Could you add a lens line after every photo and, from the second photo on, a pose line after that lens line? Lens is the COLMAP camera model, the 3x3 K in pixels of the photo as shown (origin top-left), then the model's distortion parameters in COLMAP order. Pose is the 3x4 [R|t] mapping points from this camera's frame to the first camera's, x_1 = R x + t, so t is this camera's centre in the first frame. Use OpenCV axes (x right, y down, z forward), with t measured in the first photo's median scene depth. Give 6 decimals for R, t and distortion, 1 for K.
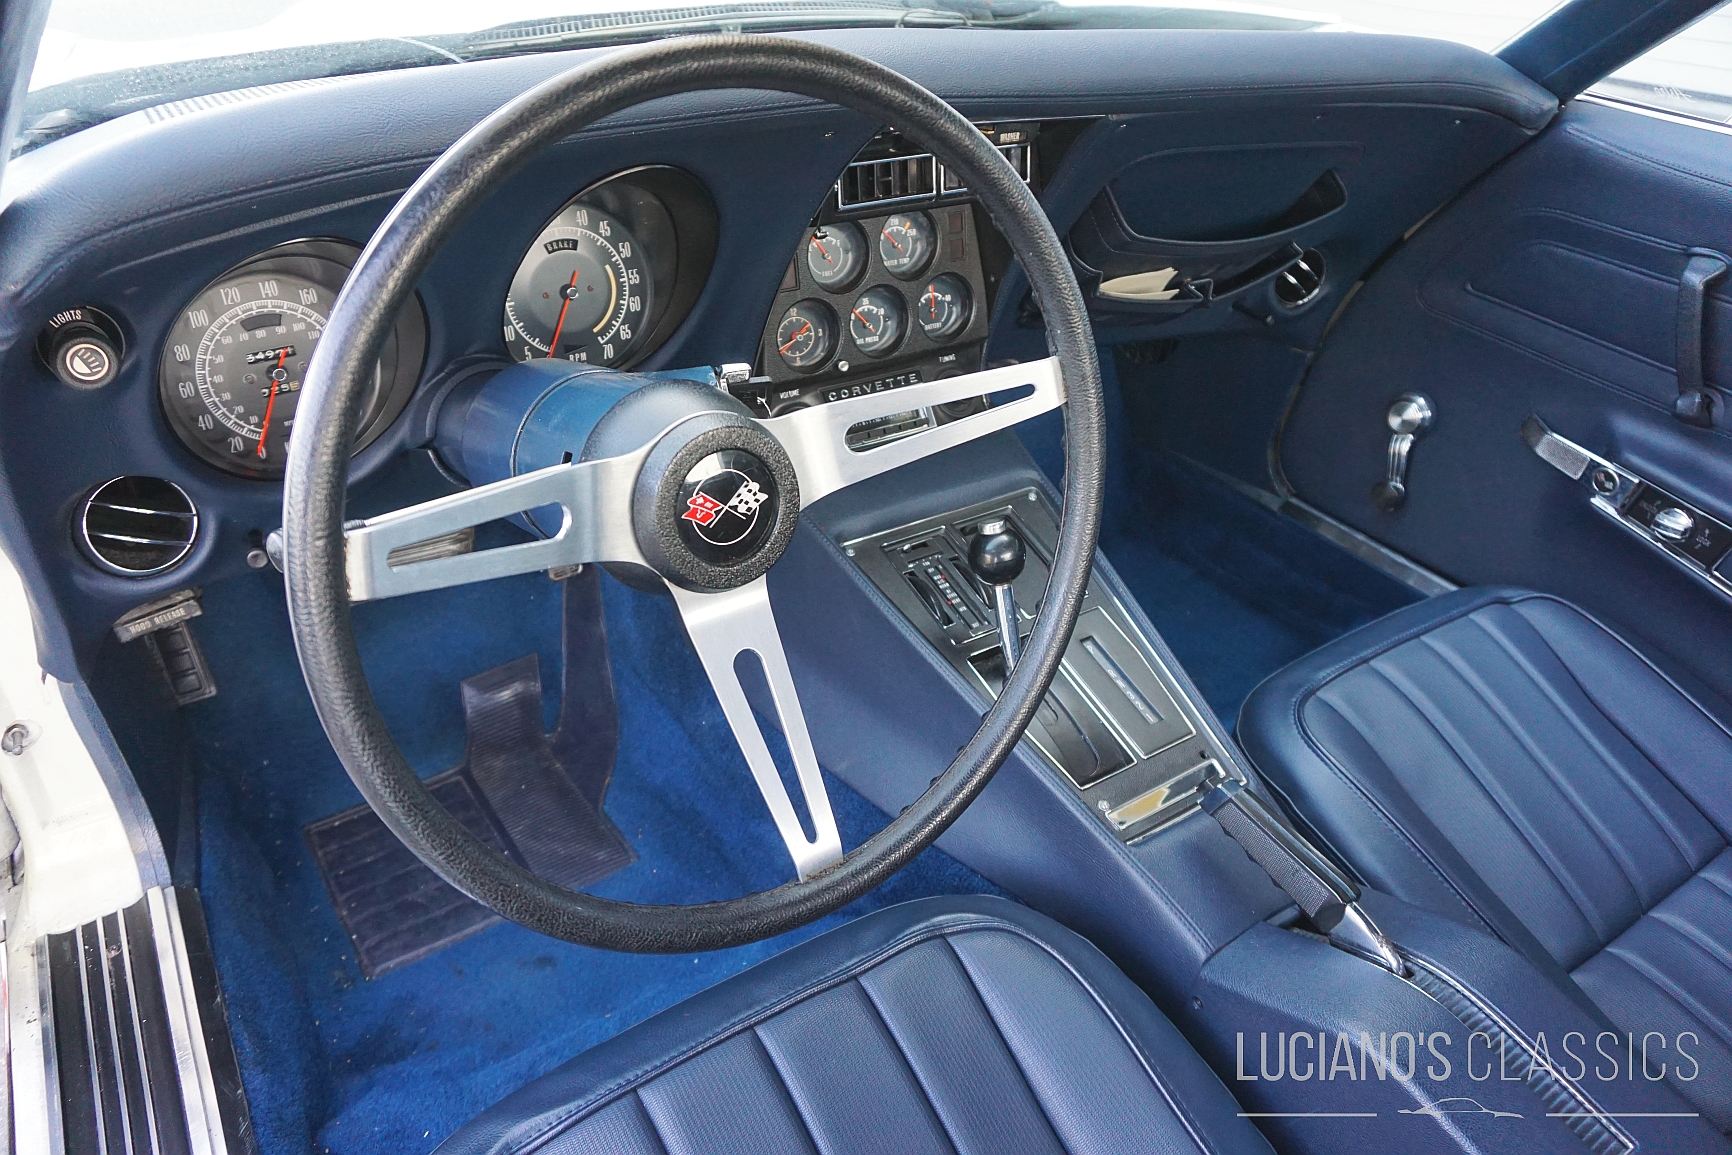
lens RADIAL K [[1162.5, 0, 869.9], [0, 1162.5, 573.3], [0, 0, 1]] dist [-0.044346, 0.026412]
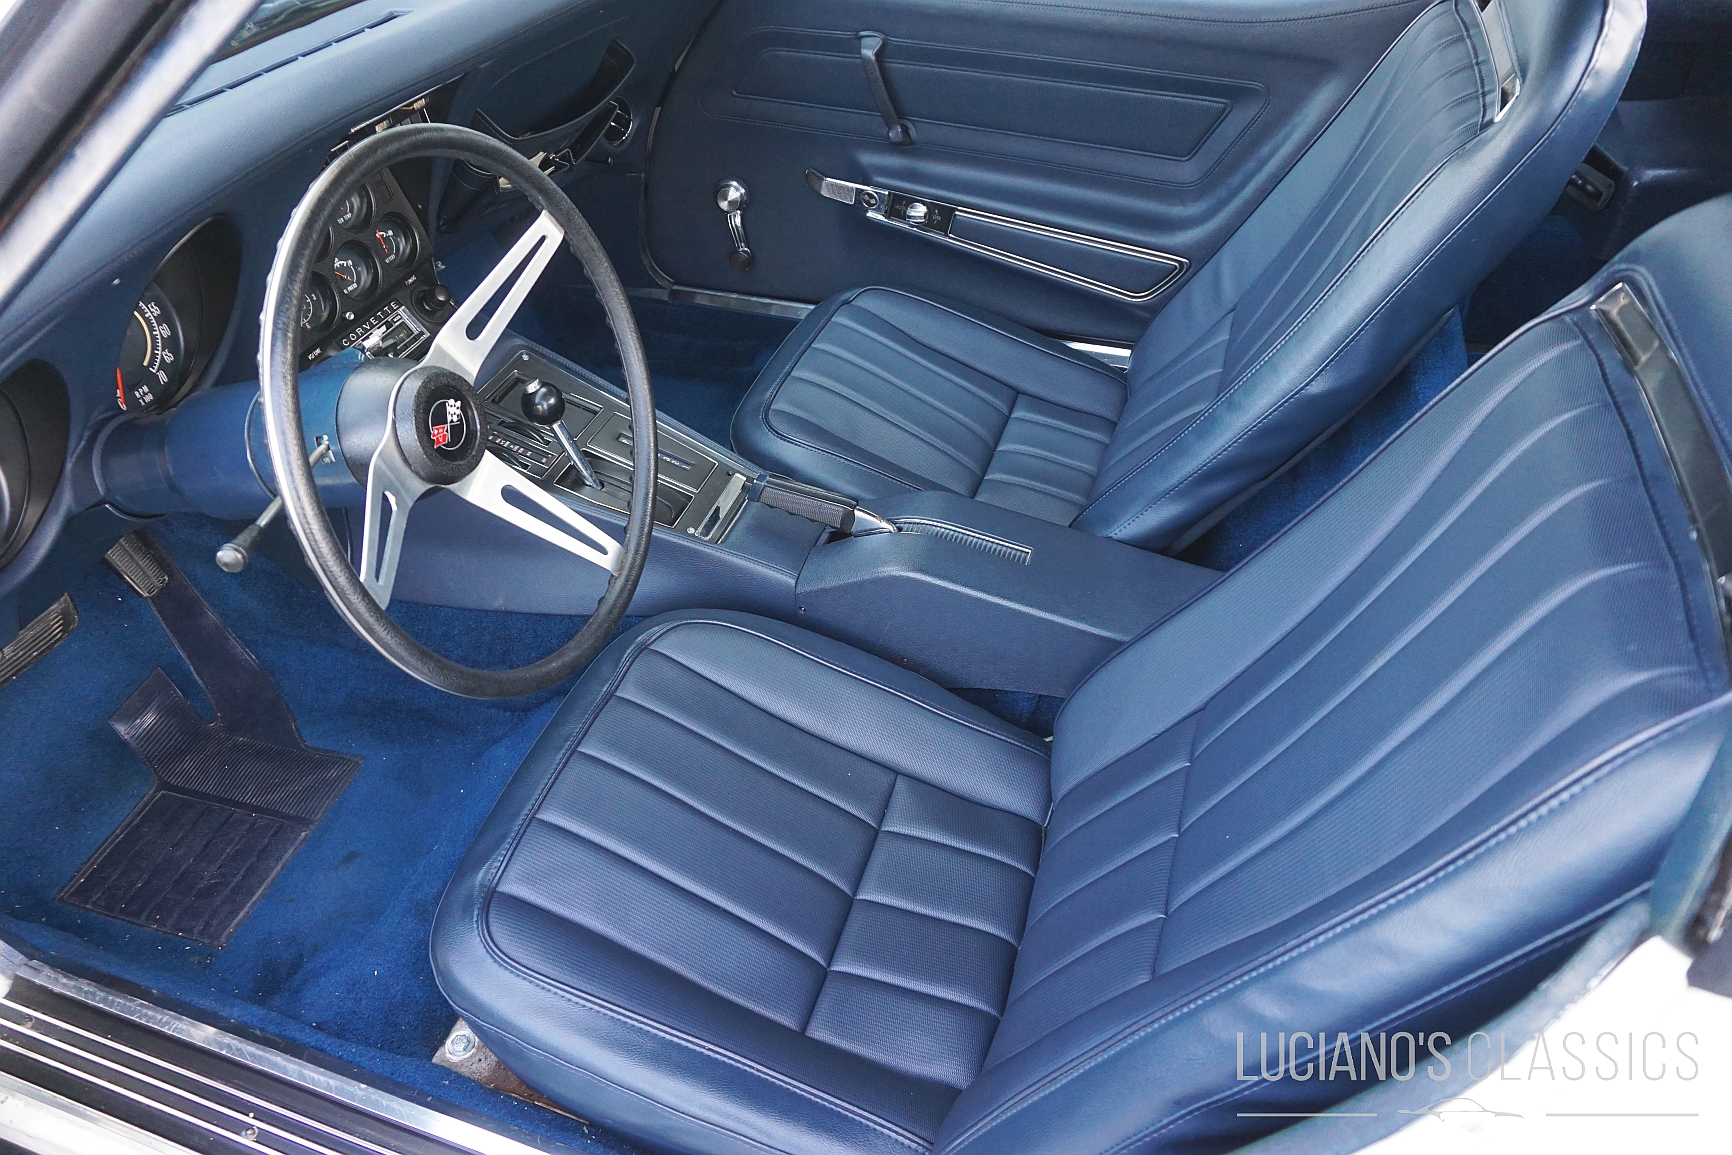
lens RADIAL K [[1162.5, 0, 853.6], [0, 1162.5, 570.9], [0, 0, 1]] dist [-0.044346, 0.026412]
pose [[0.785954, -0.454103, 0.419603, -0.223053], [0.386265, 0.890548, 0.240260, -0.022818], [-0.482779, -0.026755, 0.875333, -0.314363]]
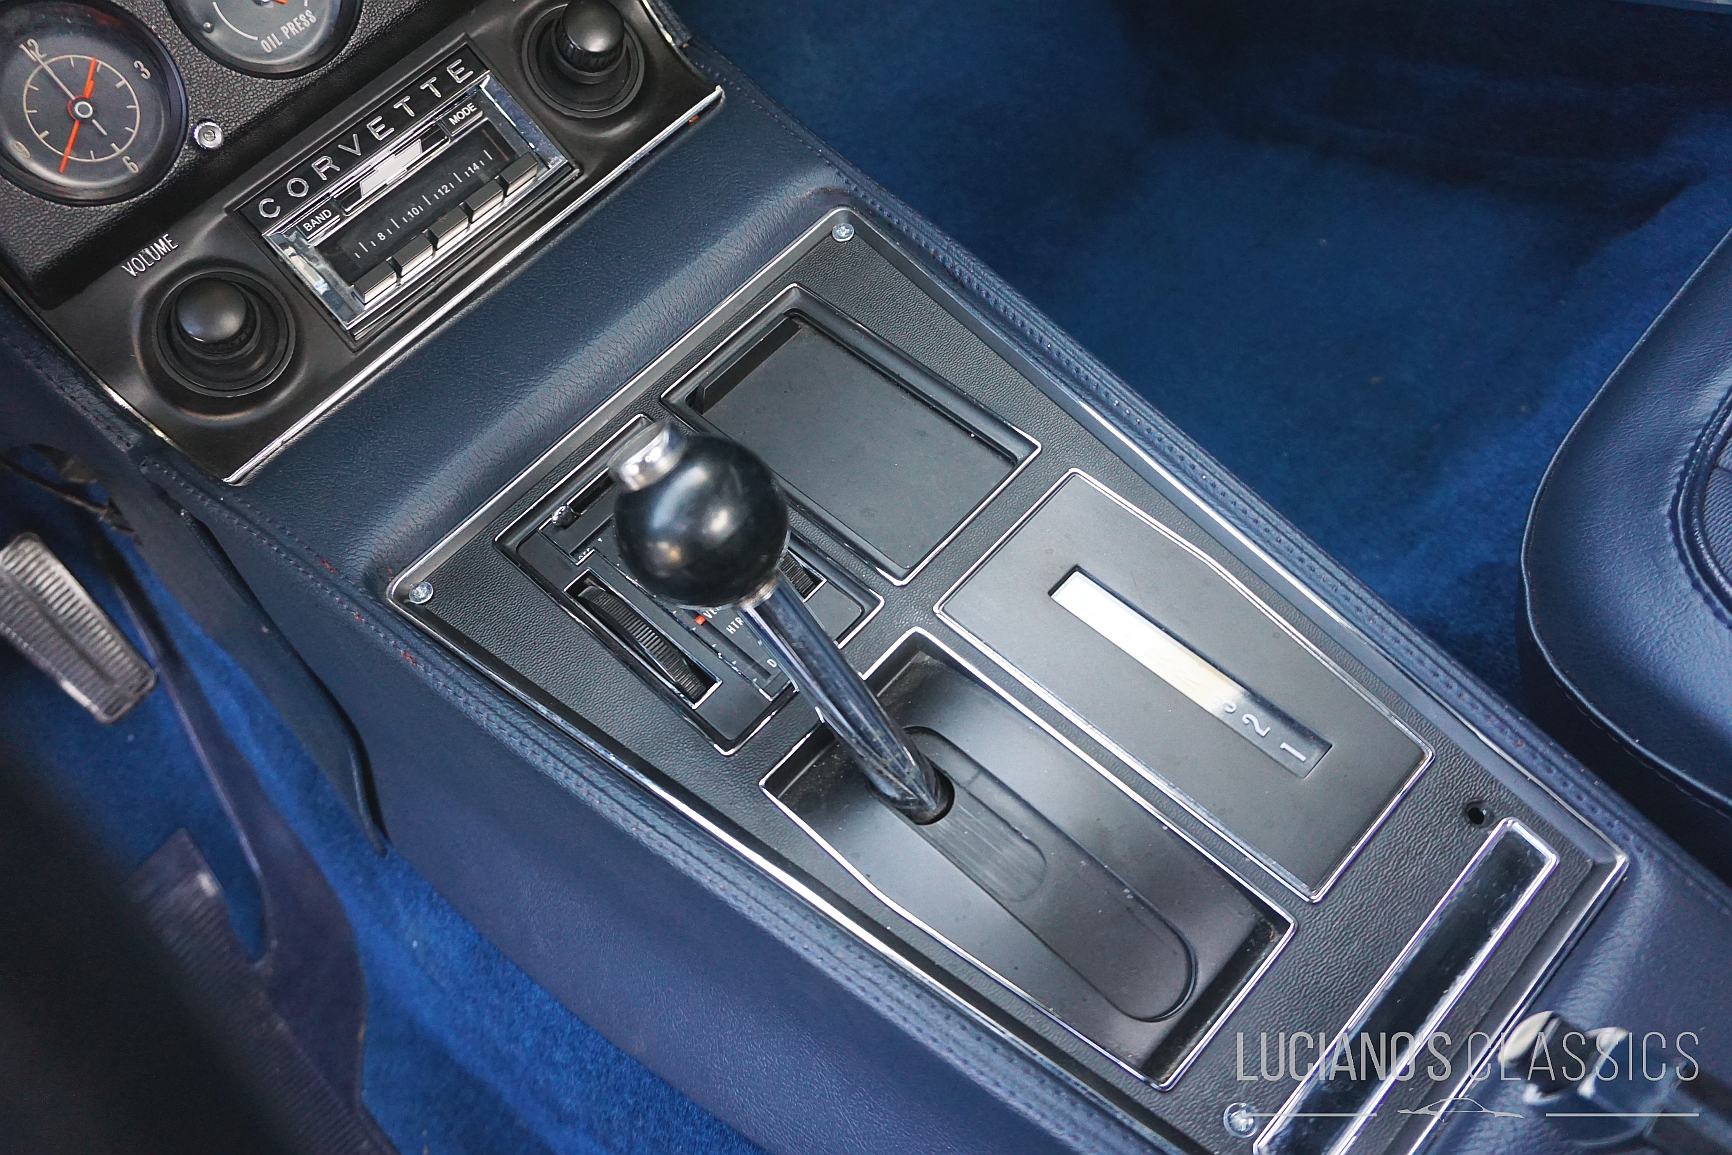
lens RADIAL K [[1388.4, 0, 861.5], [0, 1388.4, 579.3], [0, 0, 1]] dist [-0.016926, -0.001262]
pose [[0.918534, -0.366764, -0.147578, 0.173794], [0.391450, 0.895999, 0.209649, -0.057039], [0.055338, -0.250339, 0.966575, 0.511304]]
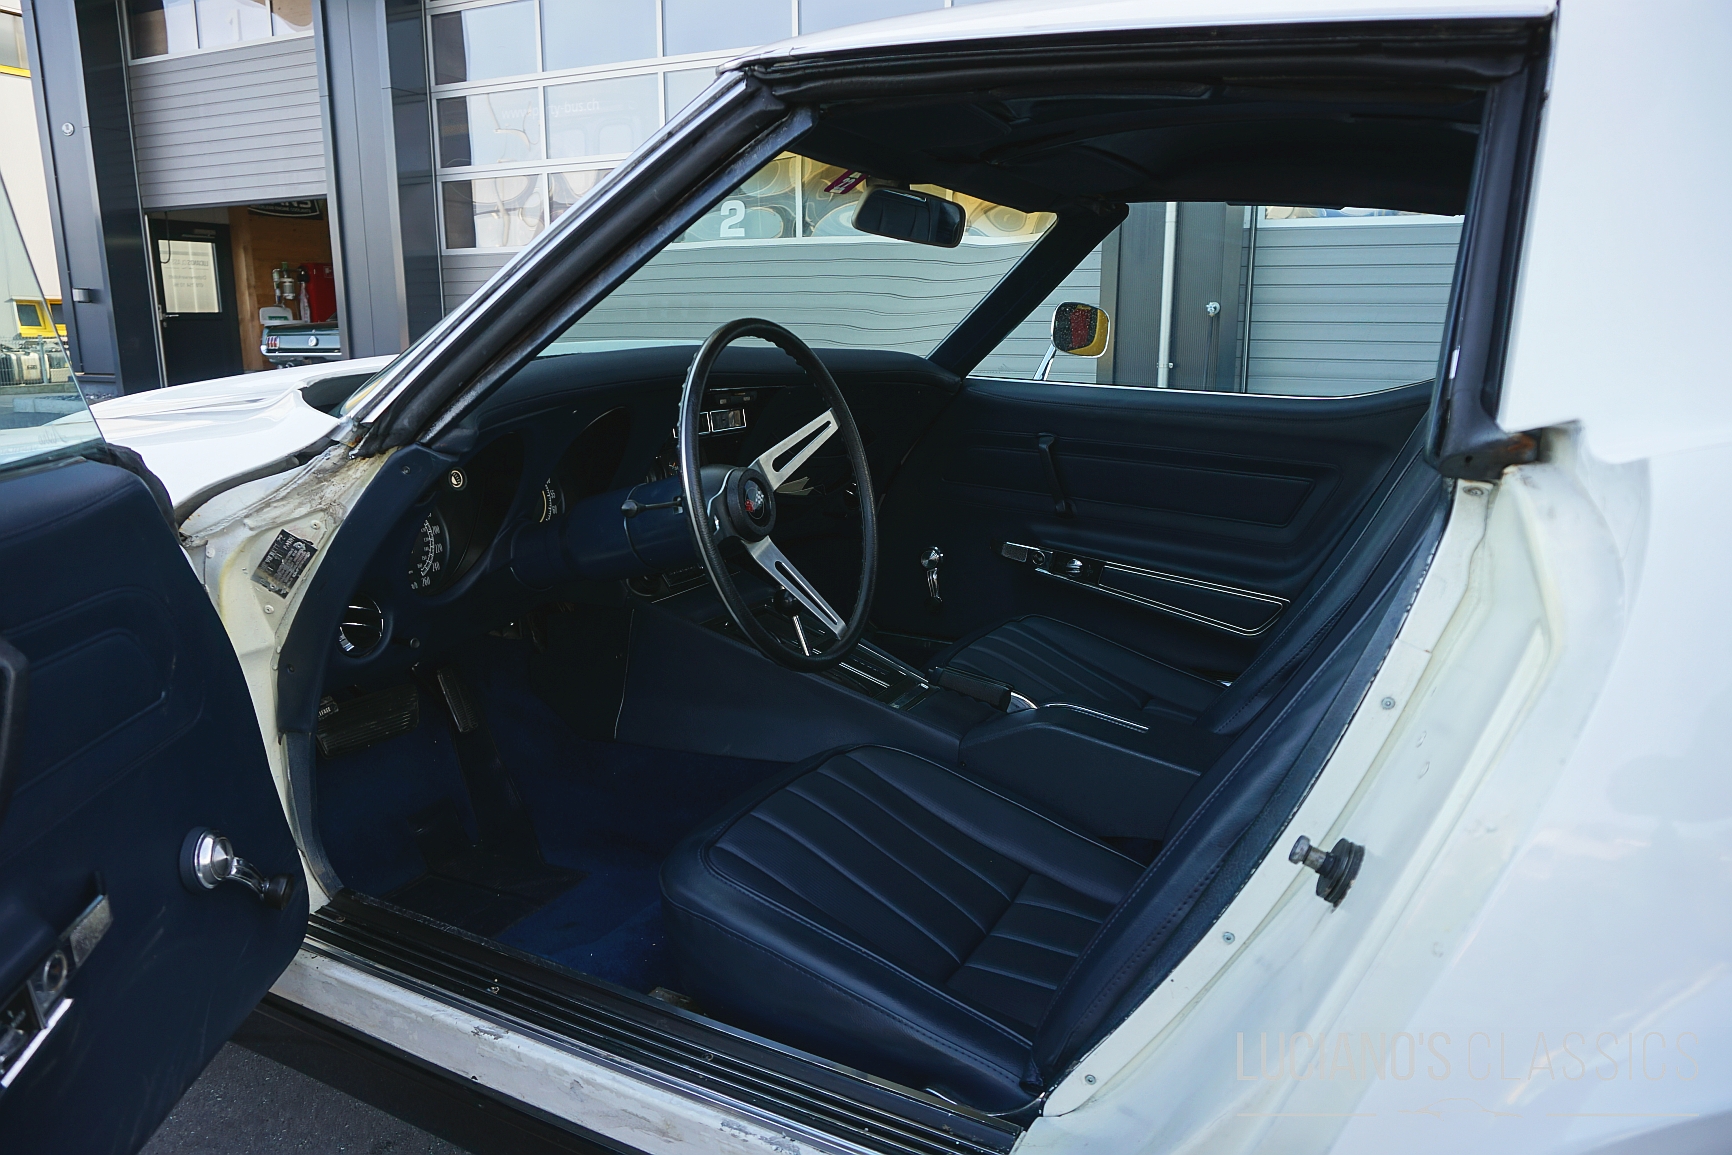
lens RADIAL K [[1162.5, 0, 852.3], [0, 1162.5, 571.6], [0, 0, 1]] dist [-0.044346, 0.026412]
pose [[0.881121, -0.139120, 0.451963, -0.541339], [0.283484, 0.920370, -0.269363, 0.399757], [-0.378499, 0.365466, 0.850396, -0.550002]]
